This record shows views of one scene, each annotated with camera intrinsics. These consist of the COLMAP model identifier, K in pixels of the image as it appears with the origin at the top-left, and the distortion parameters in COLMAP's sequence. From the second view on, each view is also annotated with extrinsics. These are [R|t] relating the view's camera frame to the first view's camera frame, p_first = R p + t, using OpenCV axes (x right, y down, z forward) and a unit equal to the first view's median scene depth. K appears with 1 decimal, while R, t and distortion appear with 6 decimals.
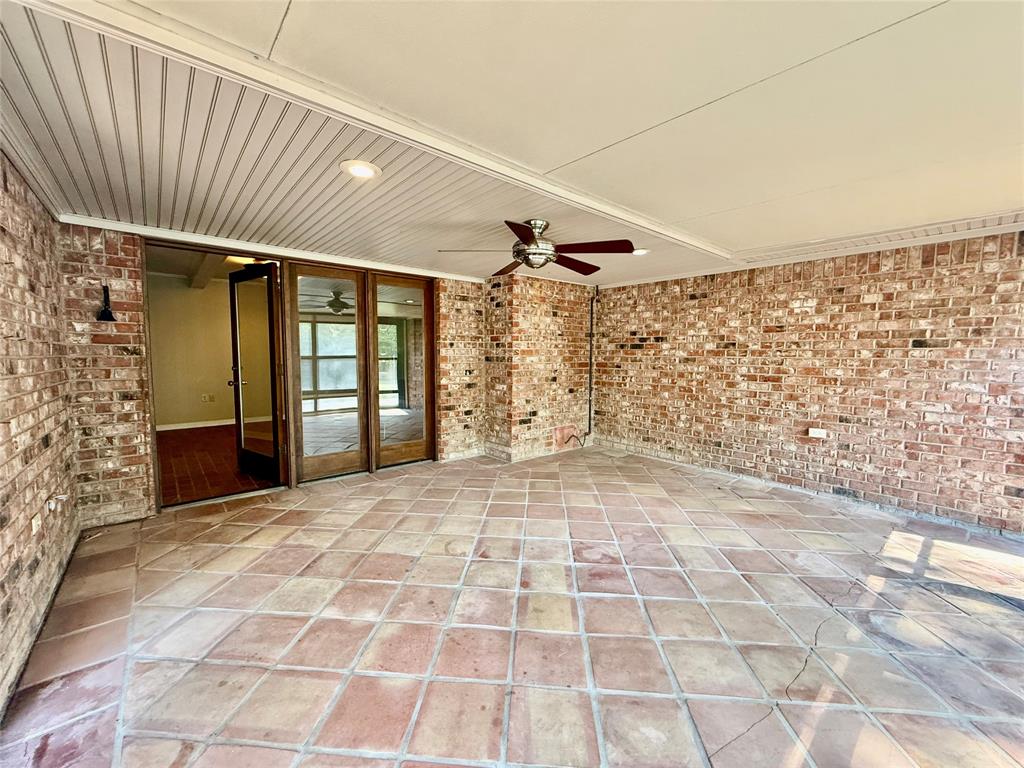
lens RADIAL K [[409.7, 0, 509.2], [0, 409.7, 383.5], [0, 0, 1]] dist [0.001003, 0.000274]
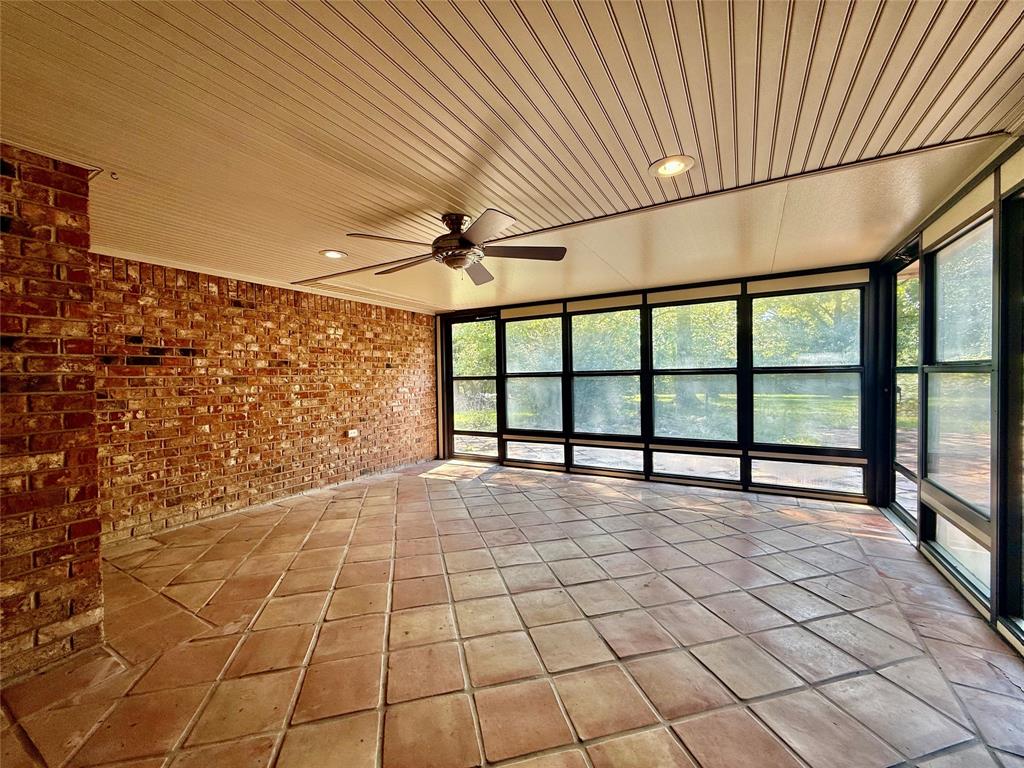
lens RADIAL K [[409.7, 0, 508.7], [0, 409.7, 385.2], [0, 0, 1]] dist [0.001003, 0.000274]
pose [[-0.327052, -0.019403, 0.944807, -0.551761], [0.084652, 0.995168, 0.049740, -0.046068], [-0.941207, 0.096248, -0.323829, 0.824683]]
